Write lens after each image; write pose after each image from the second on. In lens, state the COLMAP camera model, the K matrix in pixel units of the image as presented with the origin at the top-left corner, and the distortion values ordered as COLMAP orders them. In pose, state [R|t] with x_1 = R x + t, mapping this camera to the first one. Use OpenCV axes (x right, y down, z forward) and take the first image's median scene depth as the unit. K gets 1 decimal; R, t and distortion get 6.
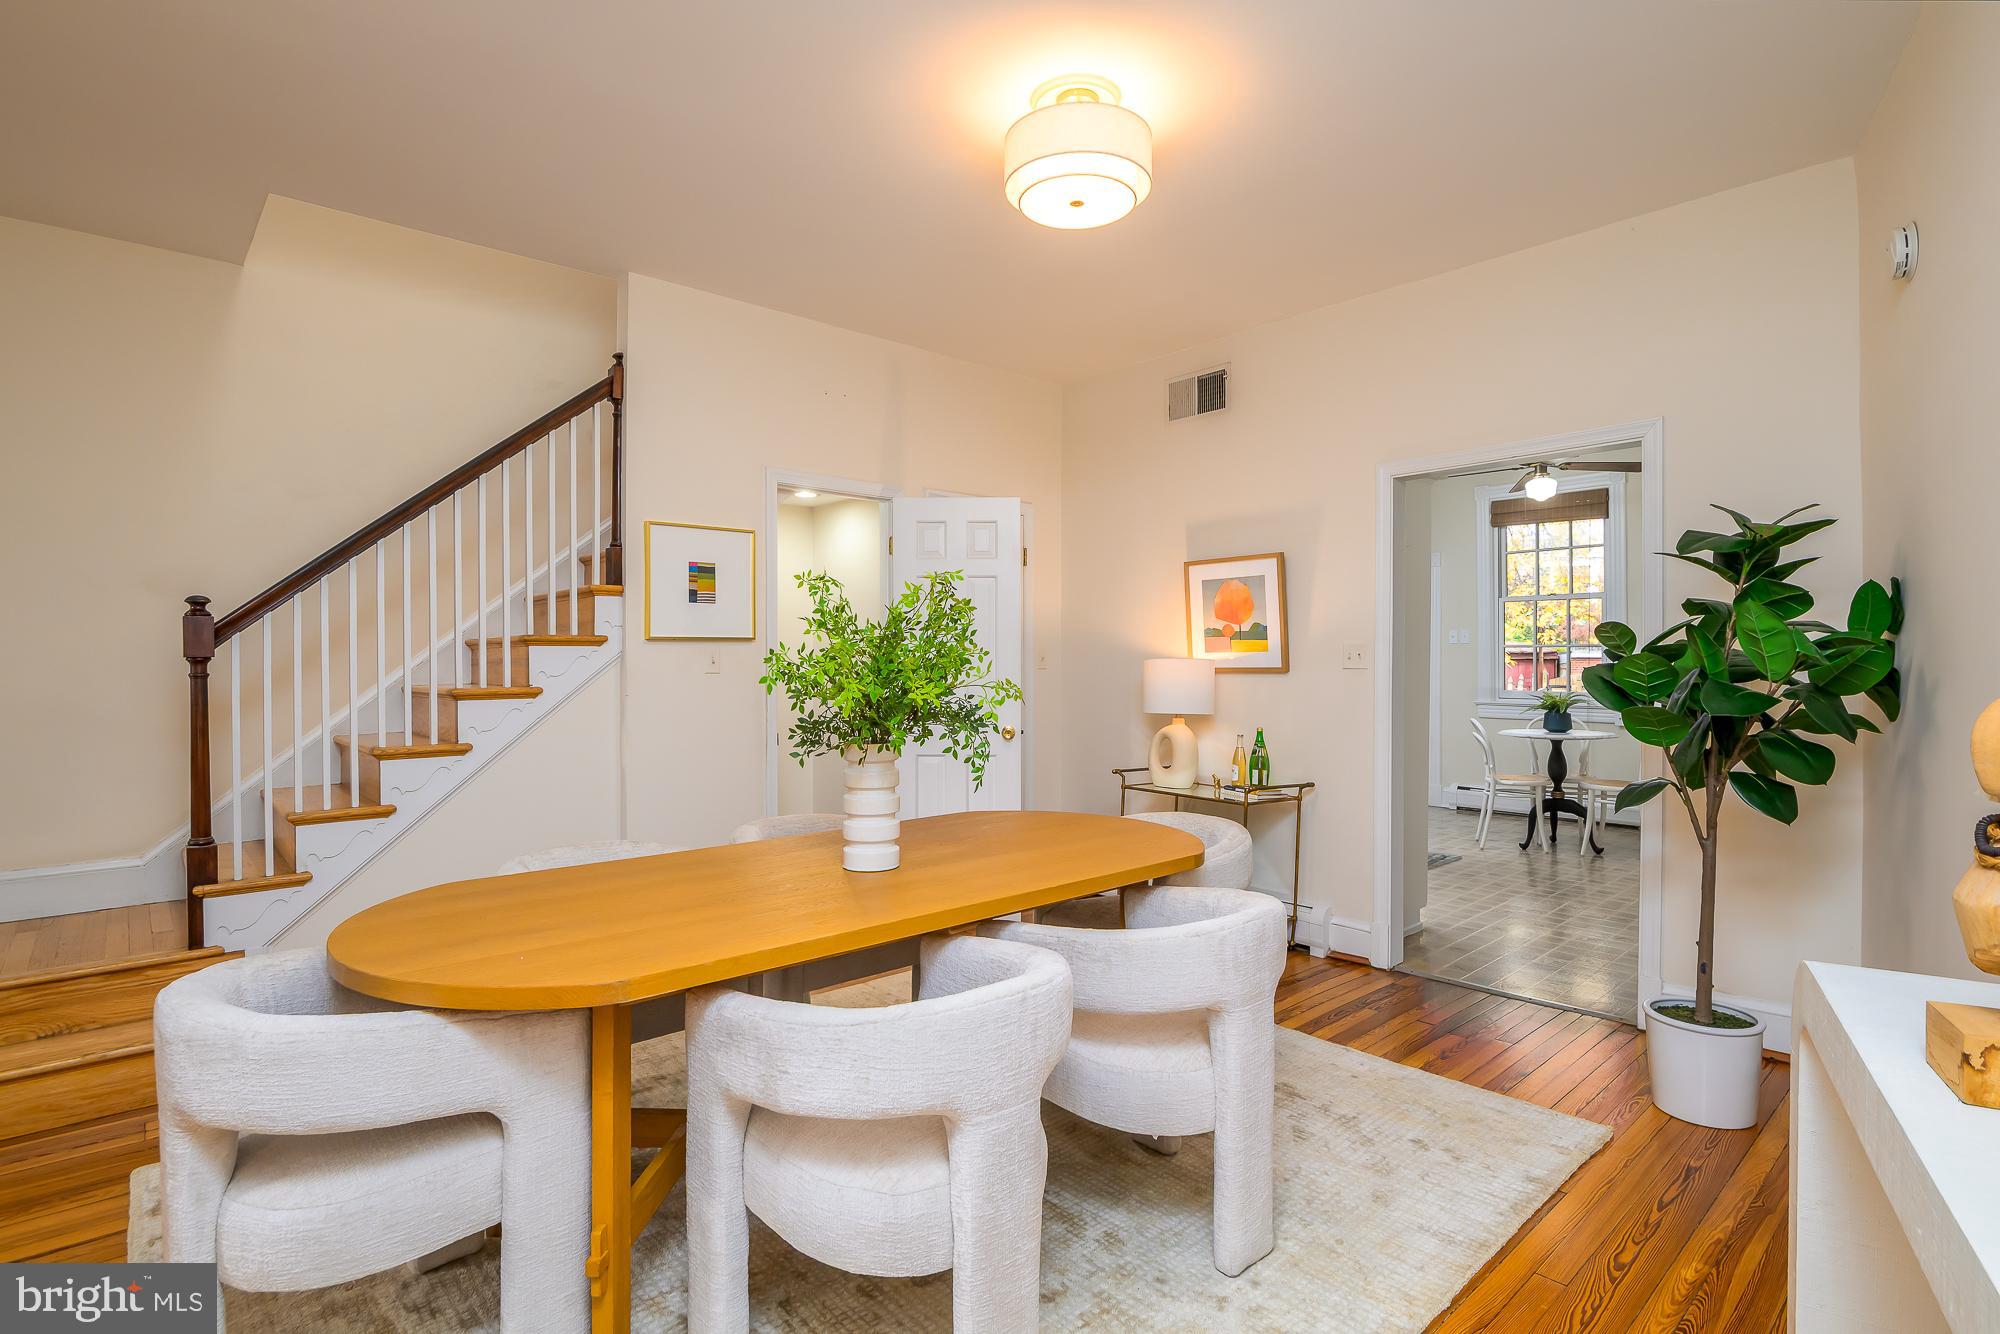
lens RADIAL K [[973.0, 0, 1013.5], [0, 973.0, 659.8], [0, 0, 1]] dist [-0.003934, -0.001612]
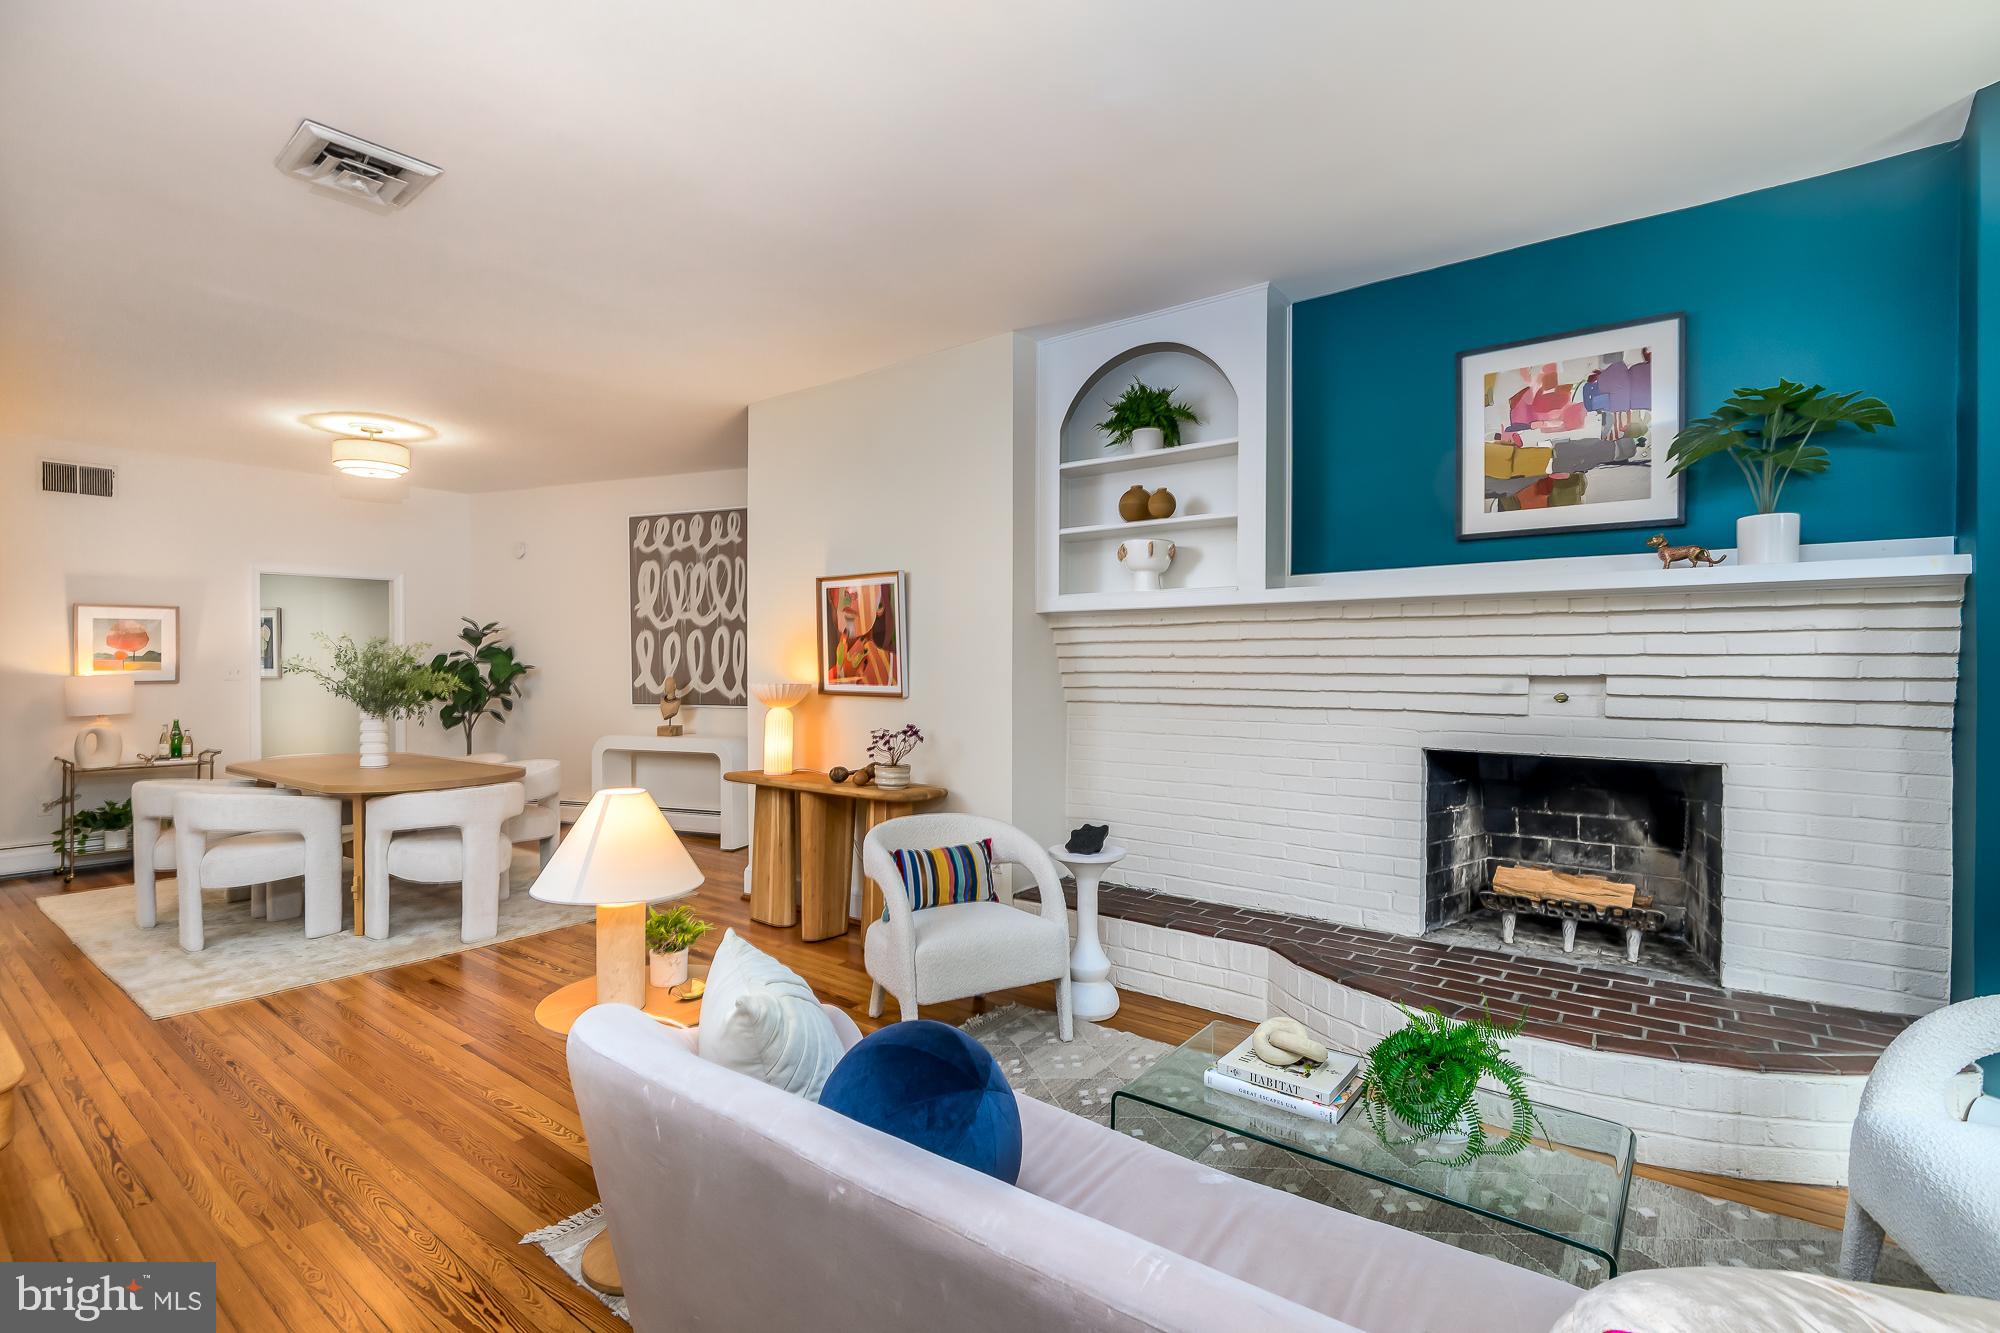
lens RADIAL K [[921.7, 0, 989.6], [0, 921.7, 668.1], [0, 0, 1]] dist [0.003015, -0.005642]
pose [[-0.178700, -0.001644, 0.983902, -1.400377], [0.002432, 0.999995, 0.002113, -0.010267], [-0.983901, 0.002771, -0.178695, -0.022256]]
